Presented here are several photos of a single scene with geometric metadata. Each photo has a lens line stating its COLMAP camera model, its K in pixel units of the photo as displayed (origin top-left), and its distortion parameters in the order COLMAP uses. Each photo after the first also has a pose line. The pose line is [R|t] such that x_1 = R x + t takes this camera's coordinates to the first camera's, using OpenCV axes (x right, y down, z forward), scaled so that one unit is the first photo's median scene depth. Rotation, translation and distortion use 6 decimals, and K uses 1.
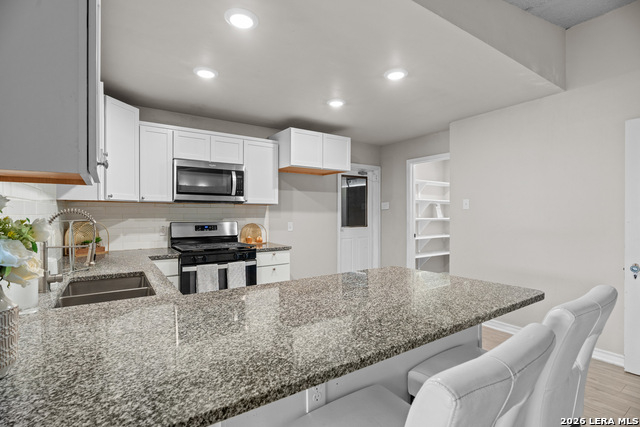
lens RADIAL K [[311.3, 0, 316.6], [0, 311.3, 215.8], [0, 0, 1]] dist [0.000293, -0.000048]
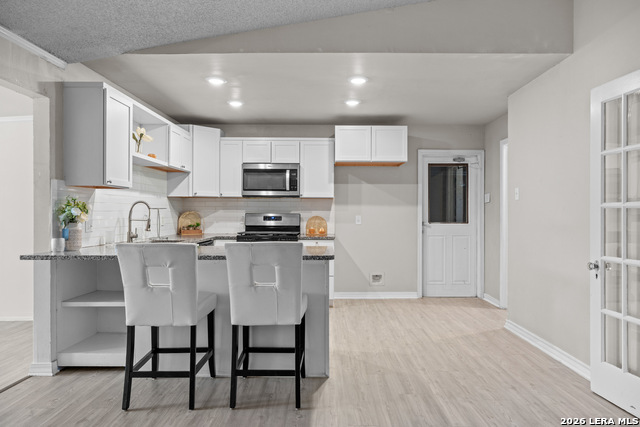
lens RADIAL K [[433.6, 0, 322.1], [0, 433.6, 212.4], [0, 0, 1]] dist [0.008192, 0.004047]
pose [[0.824935, 0.002704, -0.565221, 0.712767], [-0.008901, 0.999927, -0.008207, 0.026745], [0.565157, 0.011801, 0.824899, -0.250690]]
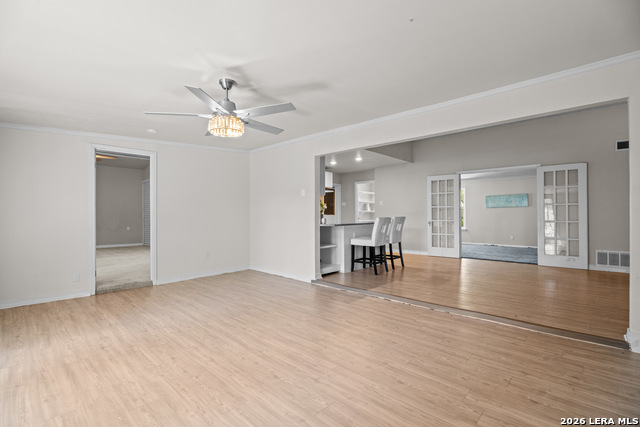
lens RADIAL K [[307.5, 0, 317.9], [0, 307.5, 211.8], [0, 0, 1]] dist [-0.013531, 0.000262]
pose [[0.972374, 0.001723, 0.233422, -0.551299], [0.002265, 0.999856, -0.016813, 0.069335], [-0.233417, 0.016877, 0.972230, -1.196732]]
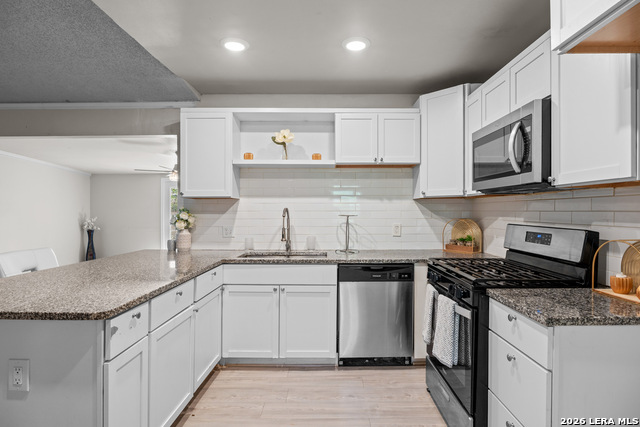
lens RADIAL K [[340.7, 0, 331.5], [0, 340.7, 212.8], [0, 0, 1]] dist [-0.015899, 0.000635]
pose [[-0.551748, 0.004882, -0.833997, 0.305928], [-0.006476, 0.999928, 0.010137, -0.006996], [0.833986, 0.010994, -0.551676, 0.989494]]
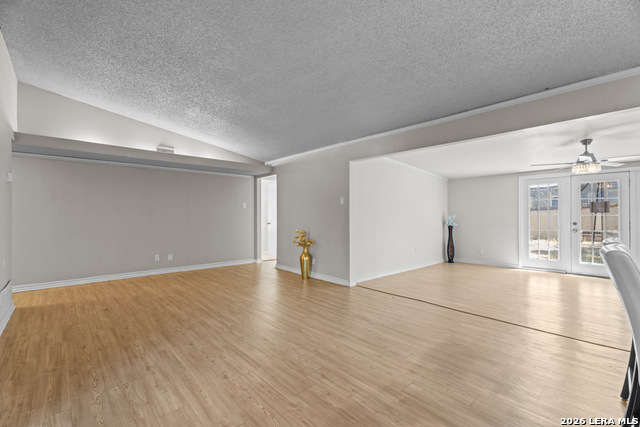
lens RADIAL K [[285.9, 0, 316.8], [0, 285.9, 210.8], [0, 0, 1]] dist [0.009786, -0.000100]
pose [[-0.990980, -0.001319, -0.134002, 0.630371], [-0.000681, 0.999988, -0.004806, 0.029304], [0.134007, -0.004671, -0.990969, 0.566613]]
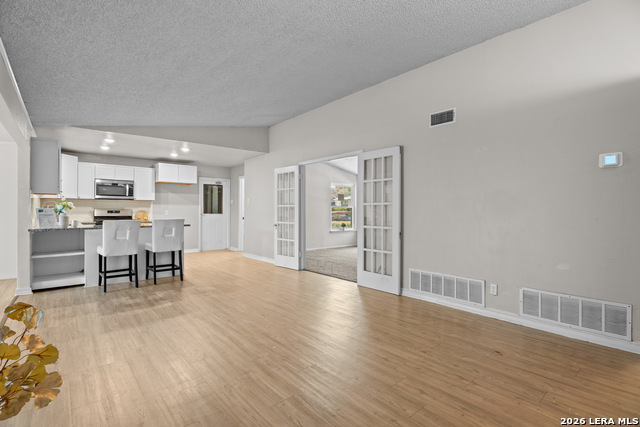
lens RADIAL K [[307.5, 0, 317.9], [0, 307.5, 211.8], [0, 0, 1]] dist [-0.013531, 0.000262]
pose [[0.994061, 0.001943, 0.108804, 0.723110], [-0.001461, 0.999989, -0.004505, 0.043572], [-0.108811, 0.004320, 0.994053, -1.083704]]
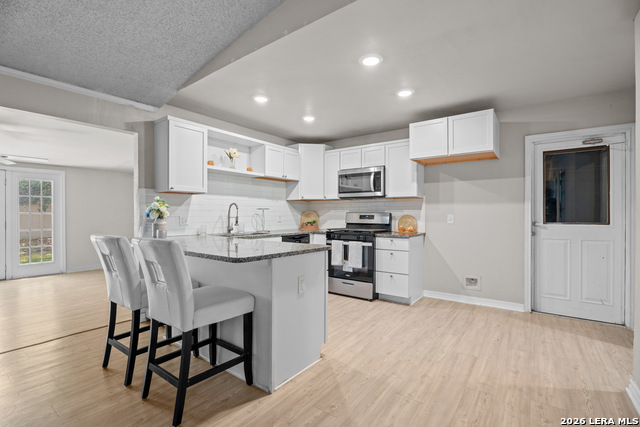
lens RADIAL K [[293.7, 0, 318.1], [0, 293.7, 214.0], [0, 0, 1]] dist [-0.003237, -0.000224]
pose [[0.330632, 0.001228, -0.943759, 0.751245], [-0.009638, 0.999951, -0.002076, 0.029453], [0.943711, 0.009782, 0.330628, 0.366535]]
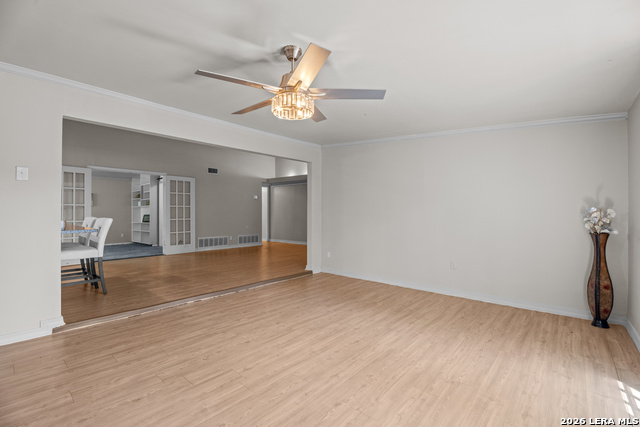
lens RADIAL K [[284.1, 0, 330.2], [0, 284.1, 212.0], [0, 0, 1]] dist [-0.014405, -0.000005]
pose [[-0.292770, 0.004645, 0.956171, -1.123810], [0.010645, 0.999942, -0.001598, 0.059915], [-0.956123, 0.009710, -0.292803, -0.358074]]
